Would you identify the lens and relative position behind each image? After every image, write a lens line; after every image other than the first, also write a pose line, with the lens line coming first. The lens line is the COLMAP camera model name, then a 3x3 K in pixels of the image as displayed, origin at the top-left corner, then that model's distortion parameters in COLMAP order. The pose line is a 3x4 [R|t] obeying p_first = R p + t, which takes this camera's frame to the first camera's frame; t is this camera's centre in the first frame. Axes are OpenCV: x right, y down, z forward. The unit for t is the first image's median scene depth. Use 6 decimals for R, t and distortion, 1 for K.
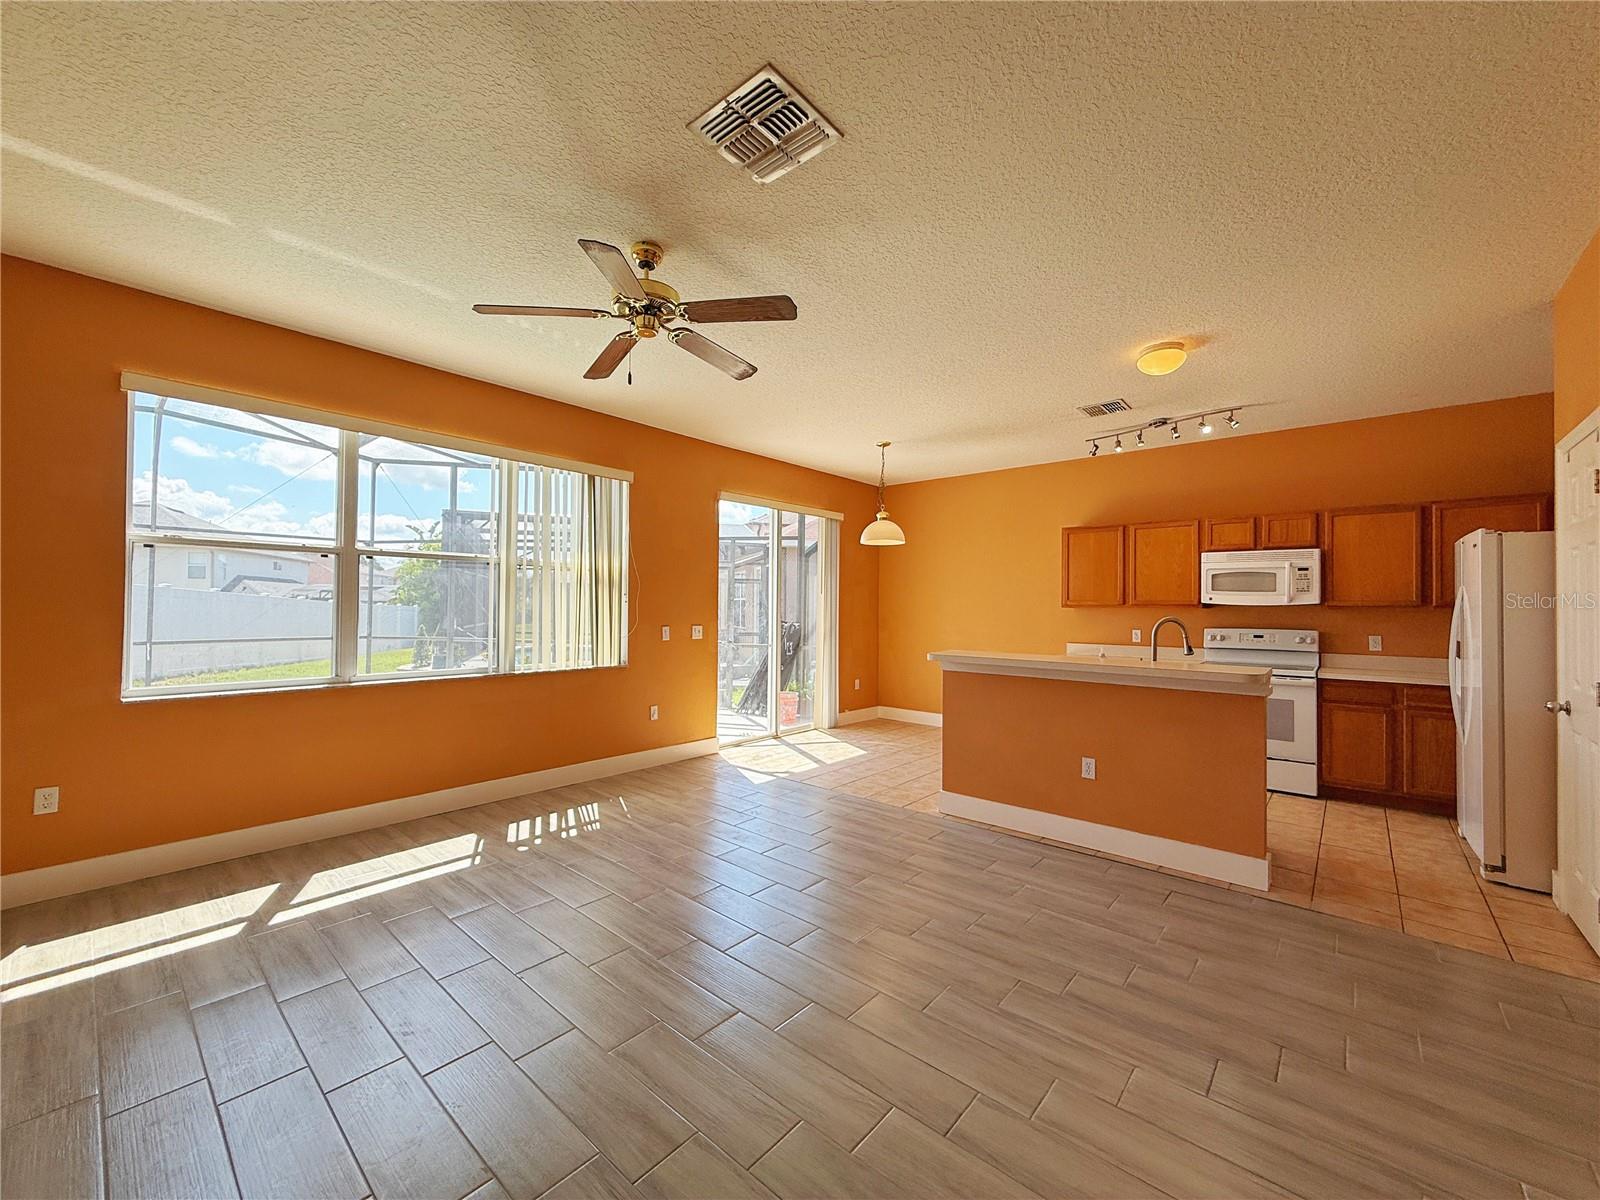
lens RADIAL K [[638.0, 0, 794.1], [0, 638.0, 597.7], [0, 0, 1]] dist [0.001850, 0.000202]
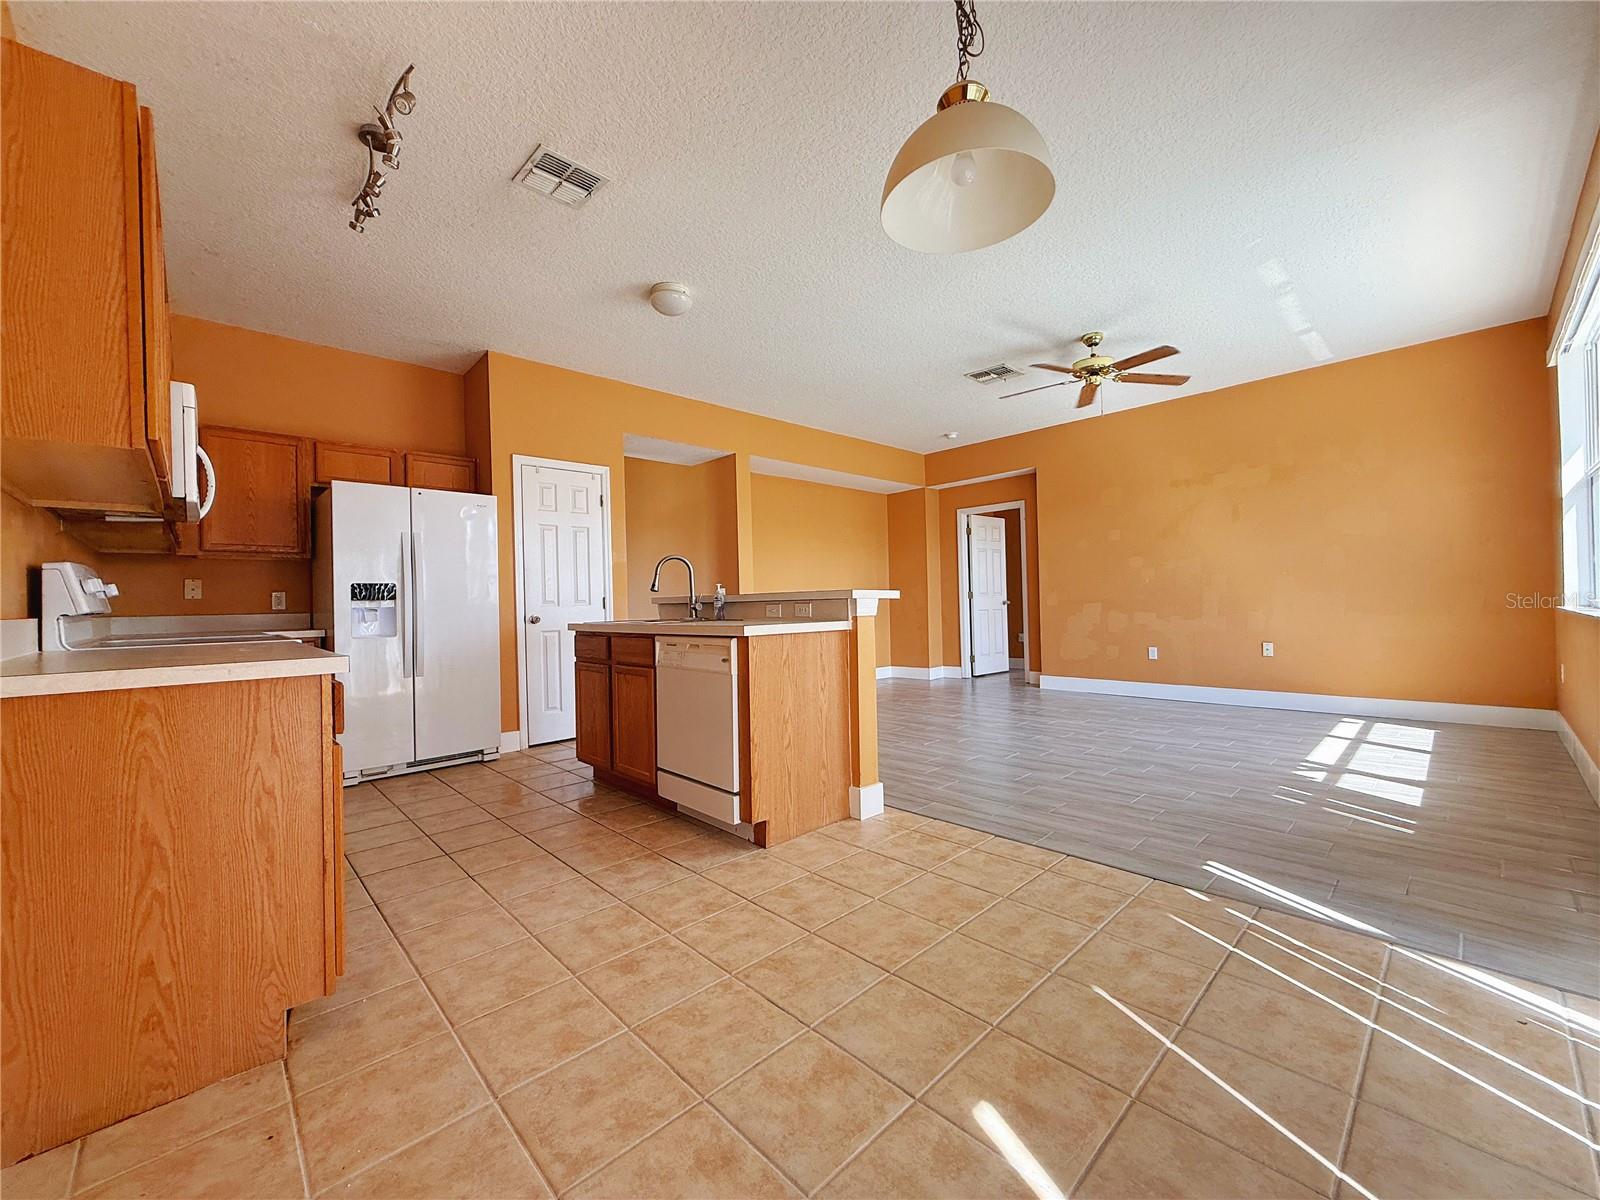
lens RADIAL K [[638.0, 0, 794.1], [0, 638.0, 597.7], [0, 0, 1]] dist [0.001850, 0.000202]
pose [[-0.995117, 0.024002, 0.095742, 0.247791], [0.022608, 0.999622, -0.015628, 0.095691], [-0.096081, -0.013387, -0.995283, 1.698087]]
